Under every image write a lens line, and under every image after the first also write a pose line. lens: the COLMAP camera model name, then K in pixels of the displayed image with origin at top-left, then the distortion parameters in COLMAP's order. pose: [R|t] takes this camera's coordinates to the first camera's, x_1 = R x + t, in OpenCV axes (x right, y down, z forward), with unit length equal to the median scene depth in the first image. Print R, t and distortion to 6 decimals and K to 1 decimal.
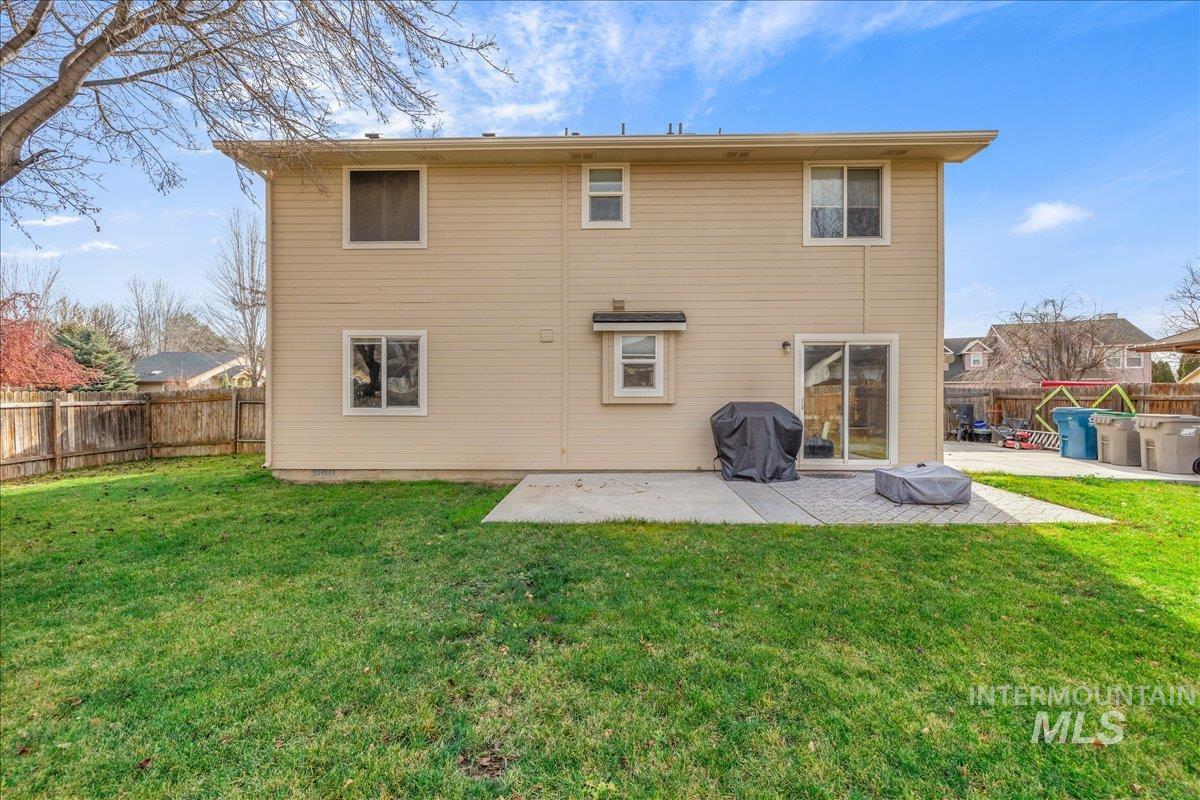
lens RADIAL K [[512.8, 0, 599.3], [0, 512.8, 392.5], [0, 0, 1]] dist [0.001107, -0.000065]
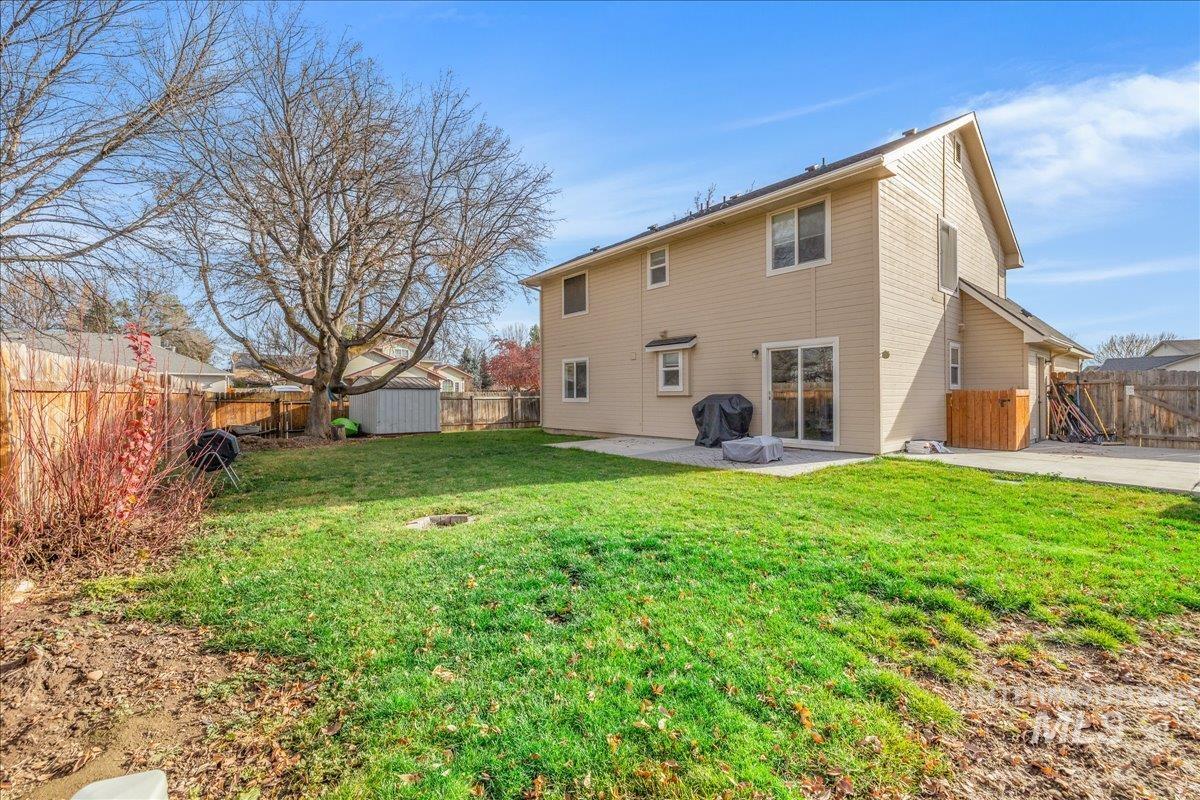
lens RADIAL K [[512.8, 0, 603.6], [0, 512.8, 395.9], [0, 0, 1]] dist [0.001107, -0.000065]
pose [[0.647439, -0.000512, -0.762117, 1.138117], [-0.006092, 0.999964, -0.005847, 0.032817], [0.762093, 0.008429, 0.647413, -0.178974]]
